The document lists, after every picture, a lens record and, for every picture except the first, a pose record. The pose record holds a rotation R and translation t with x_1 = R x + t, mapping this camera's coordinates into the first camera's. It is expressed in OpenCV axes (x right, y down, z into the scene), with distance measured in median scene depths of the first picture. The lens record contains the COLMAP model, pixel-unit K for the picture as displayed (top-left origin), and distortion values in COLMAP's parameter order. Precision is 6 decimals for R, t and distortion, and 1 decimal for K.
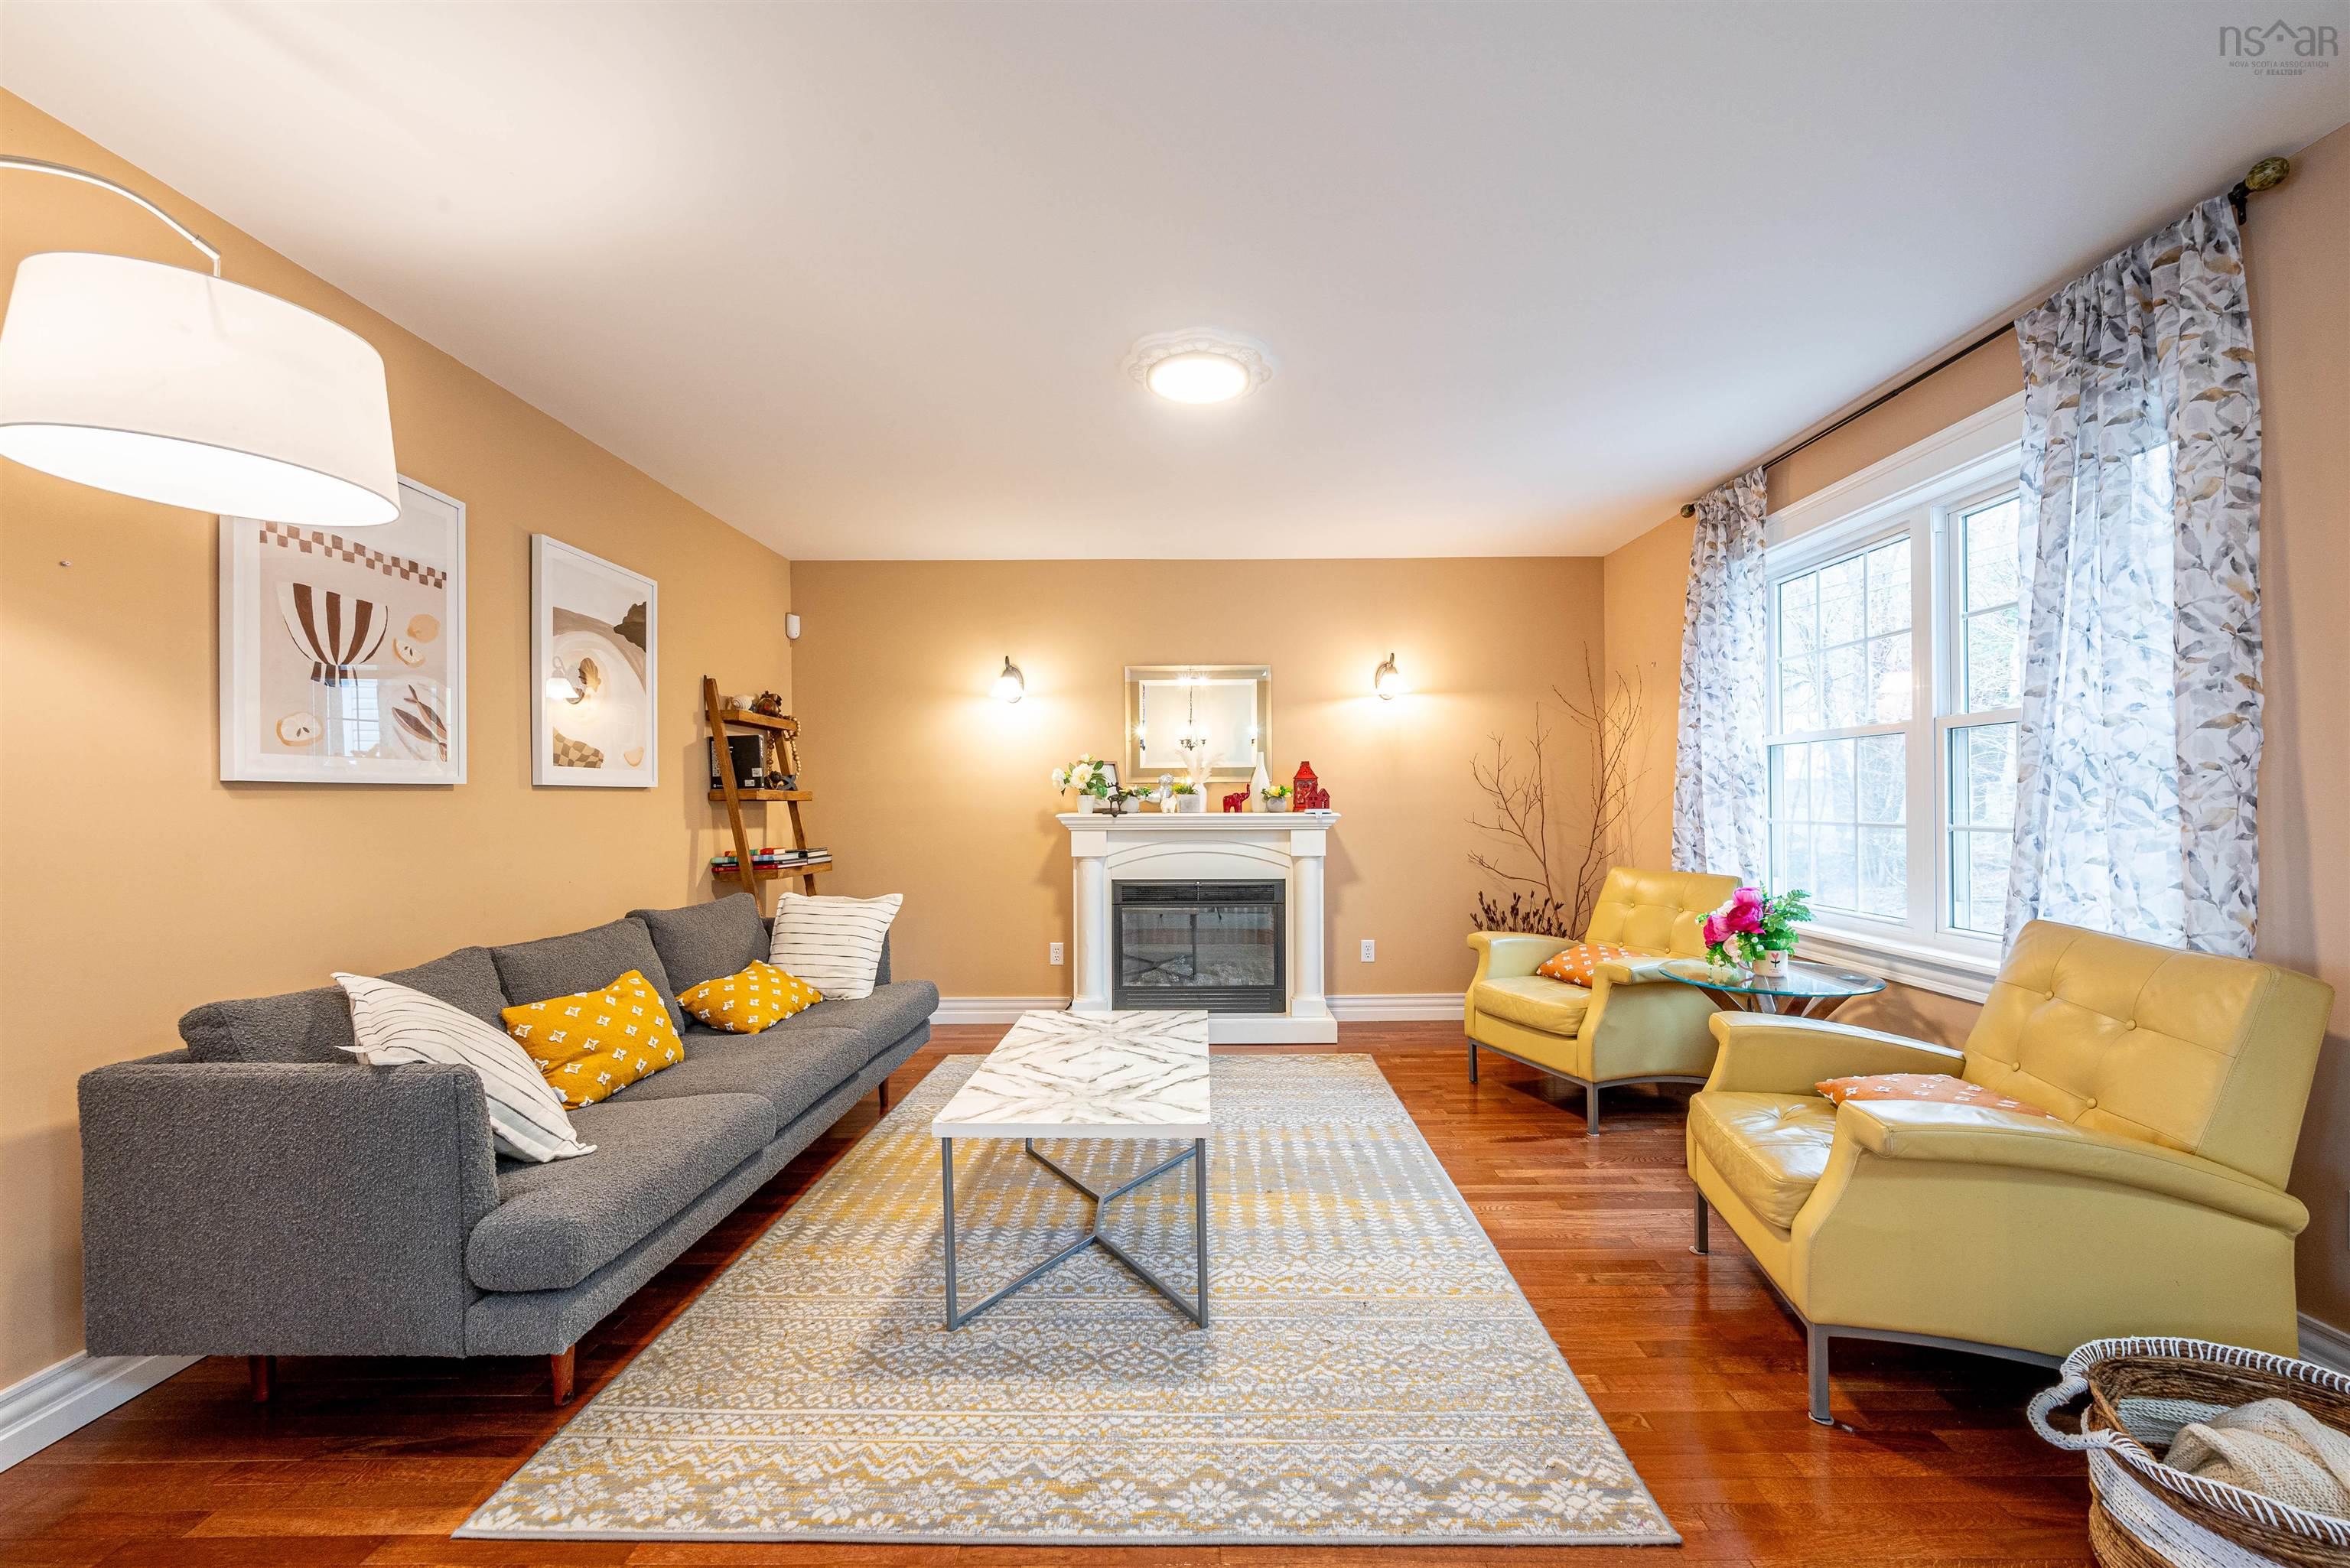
lens RADIAL K [[933.8, 0, 1197.2], [0, 933.8, 795.1], [0, 0, 1]] dist [-0.002536, 0.000384]
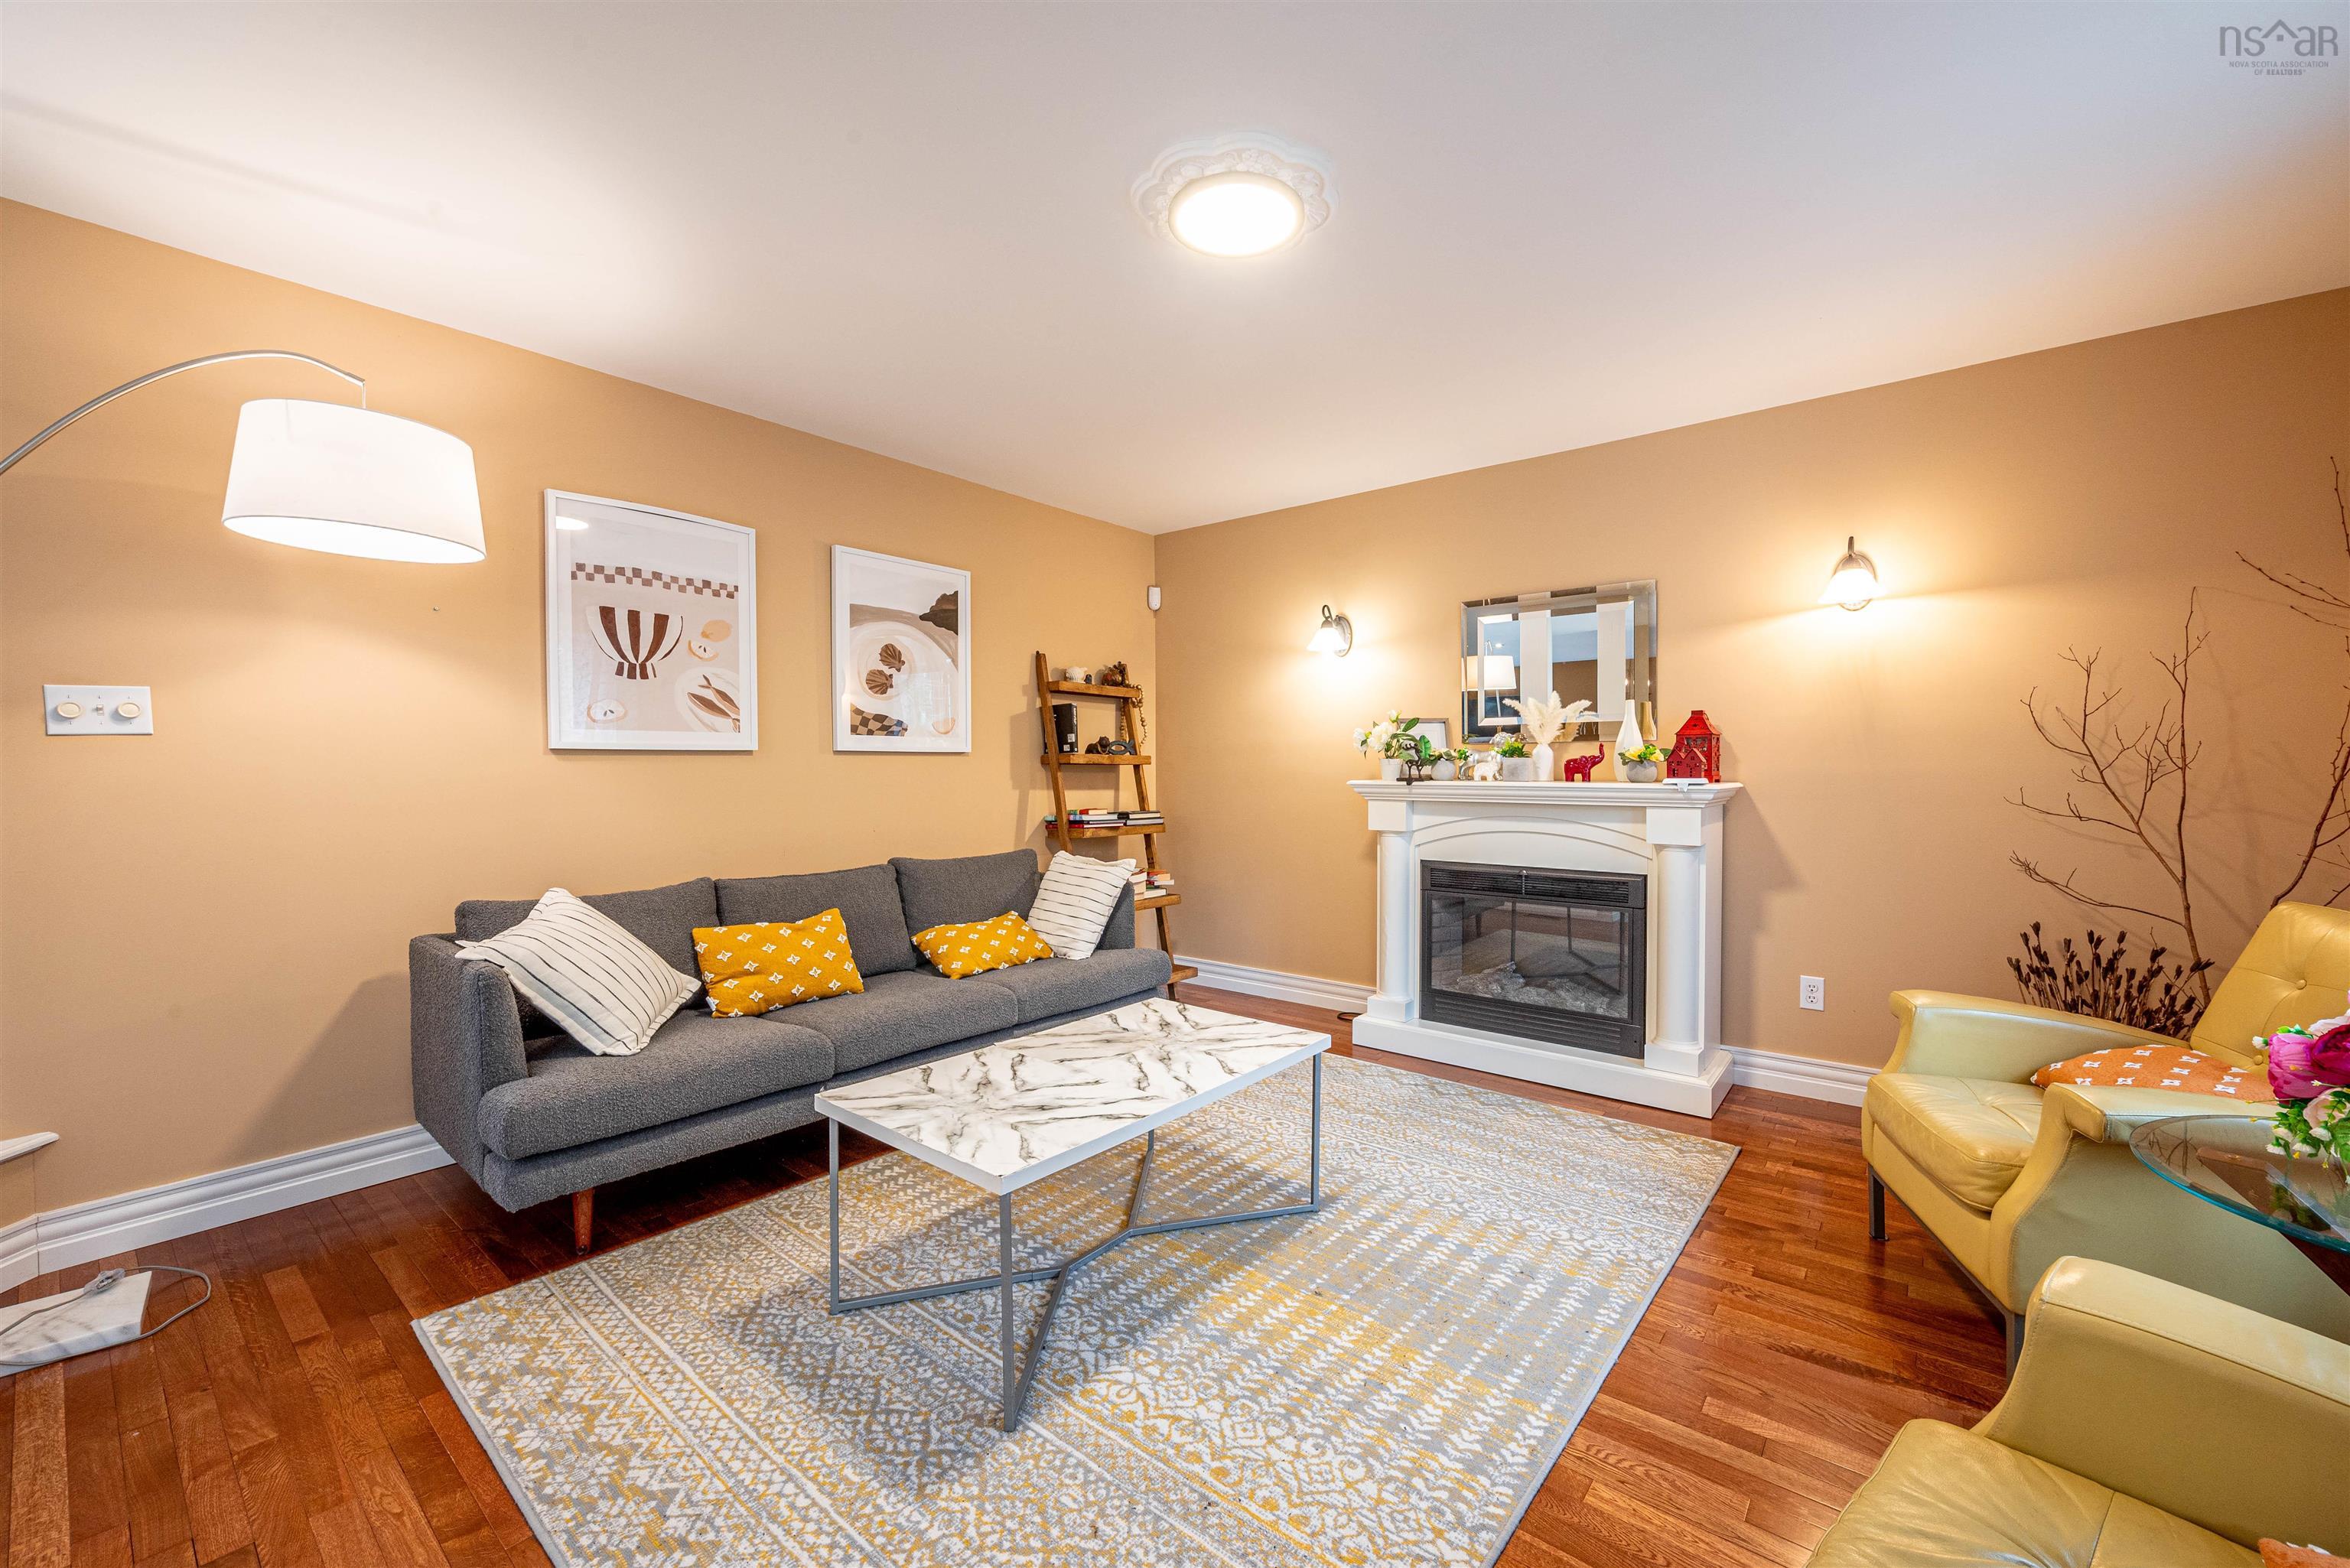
lens RADIAL K [[933.8, 0, 1171.5], [0, 933.8, 778.9], [0, 0, 1]] dist [-0.002536, 0.000384]
pose [[0.772627, 0.011618, -0.634754, 0.396813], [0.000572, 0.999819, 0.018996, 0.003080], [0.634860, -0.015040, 0.772481, 0.317846]]
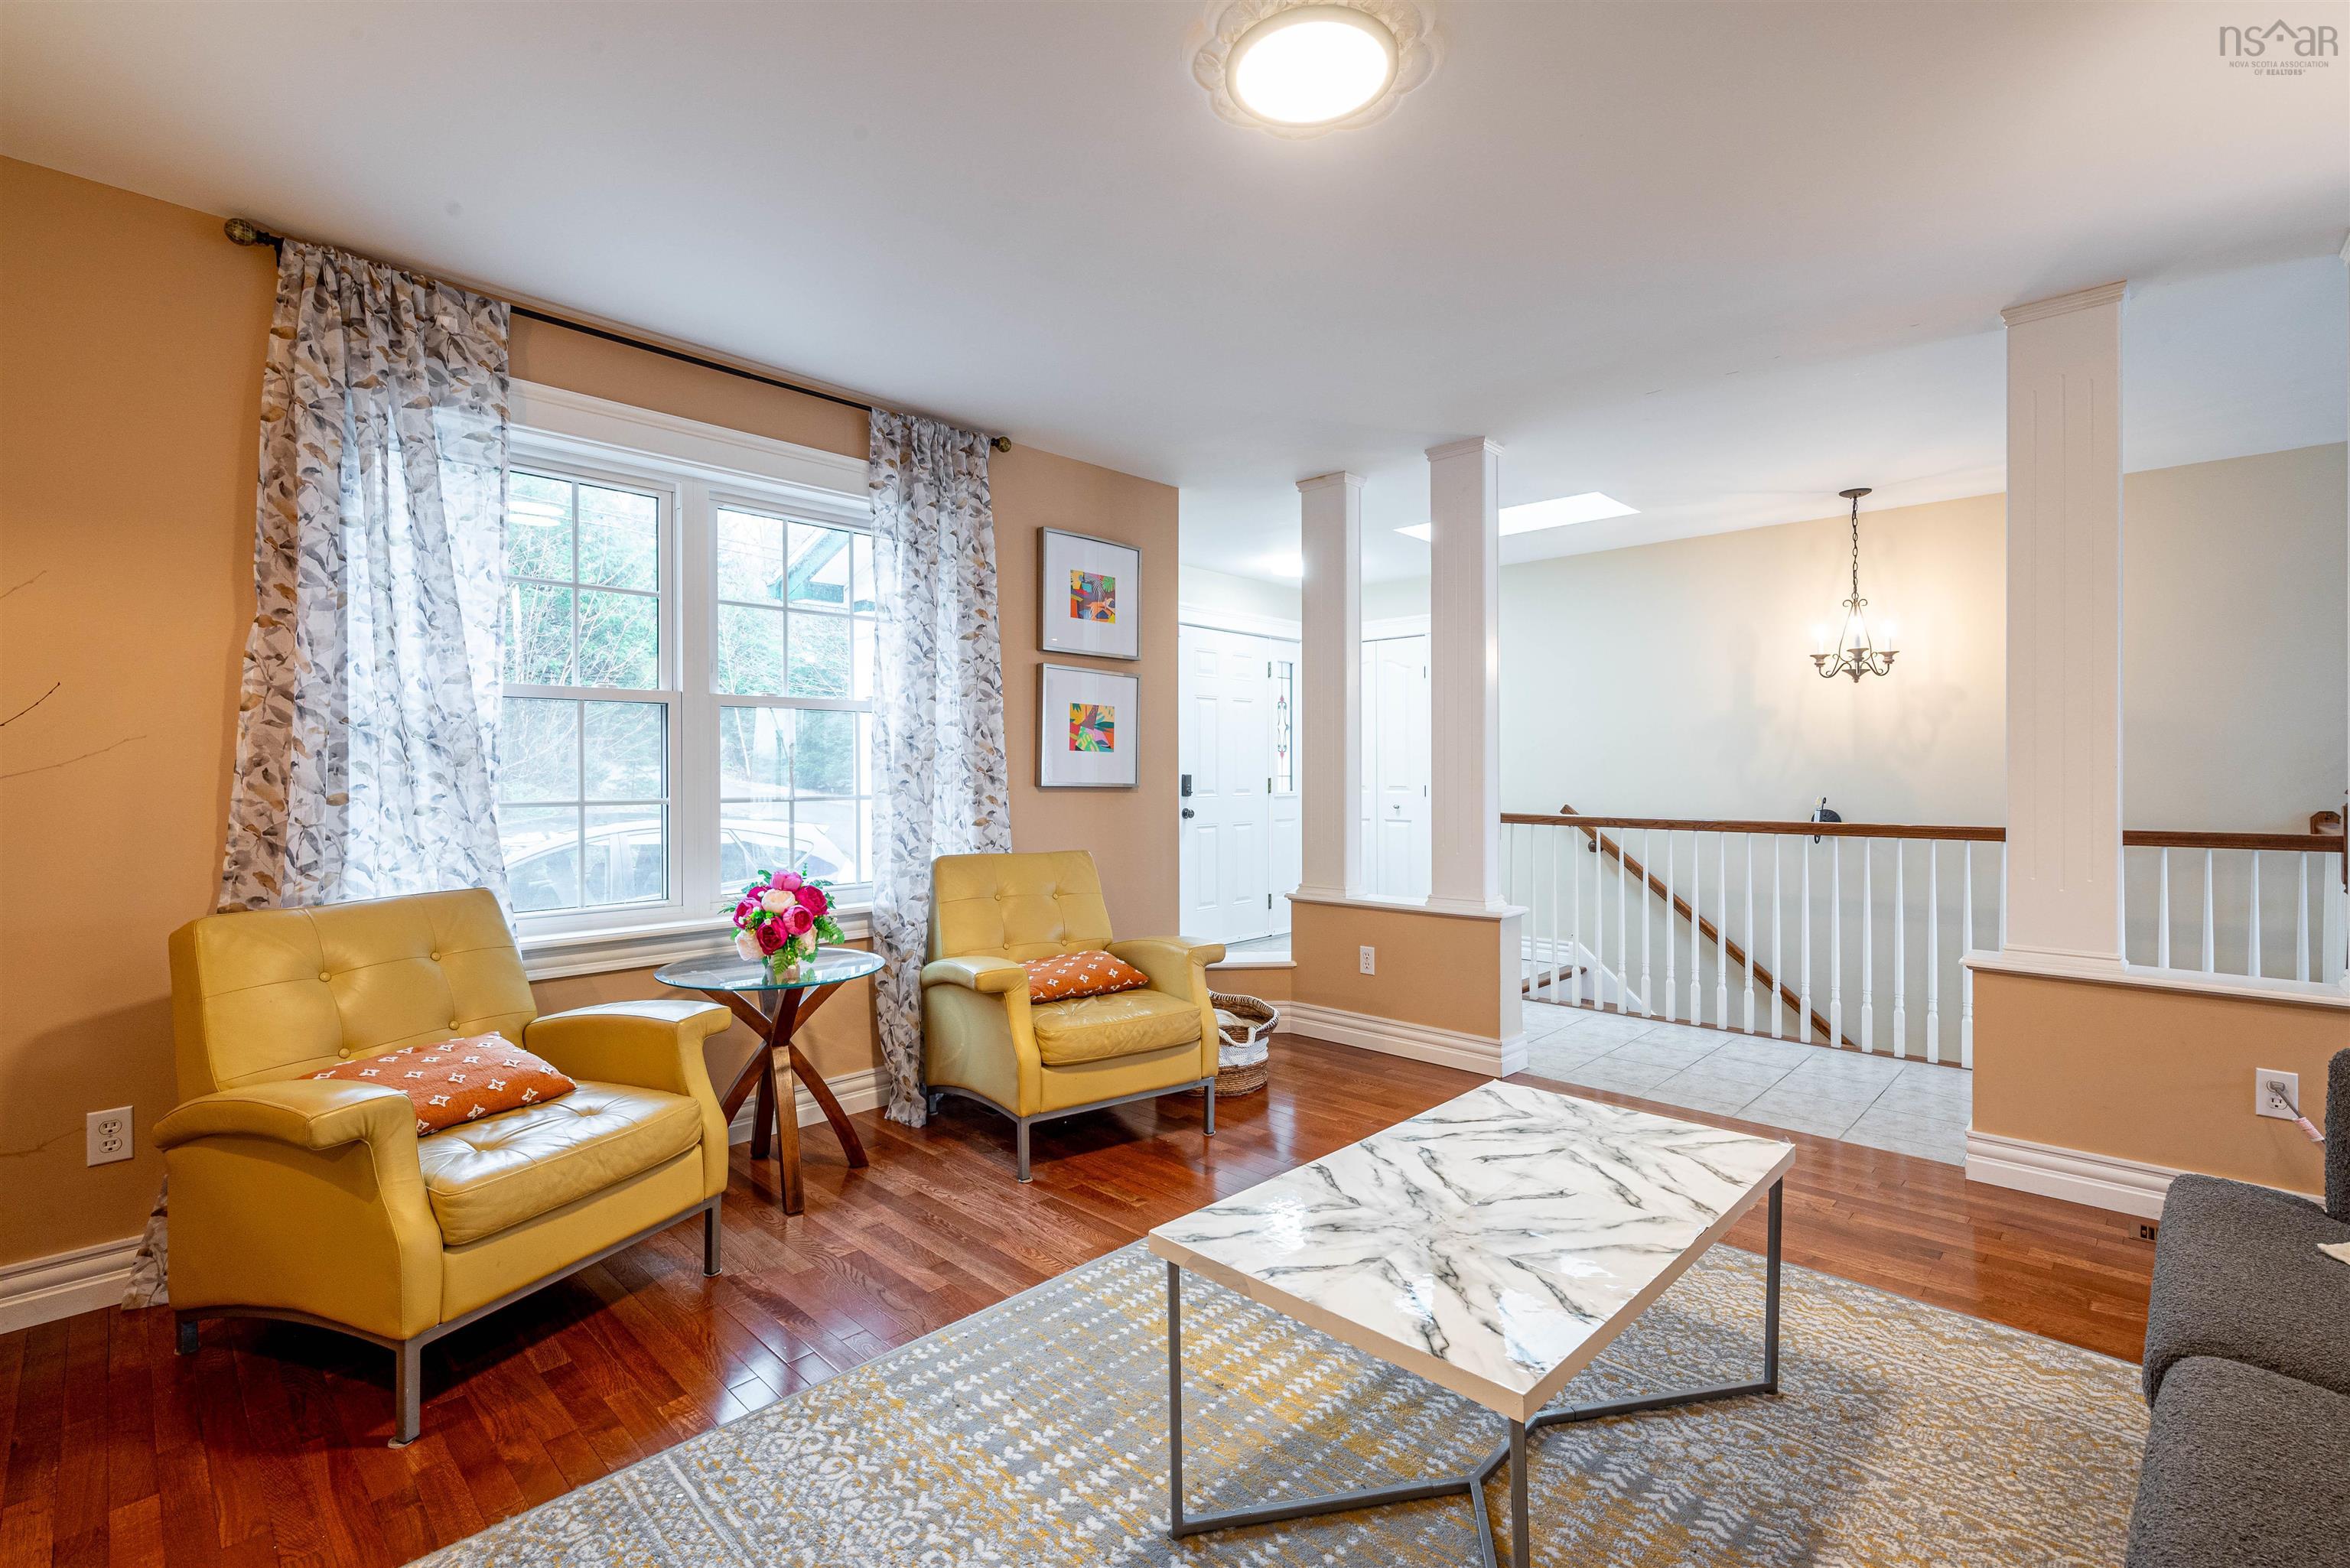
lens RADIAL K [[1084.9, 0, 1168.4], [0, 1084.9, 760.8], [0, 0, 1]] dist [0.001696, -0.000210]
pose [[-0.723537, 0.008560, 0.690232, -0.362226], [0.000744, 0.999932, -0.011620, 0.005652], [-0.690285, -0.007894, -0.723495, 1.372997]]
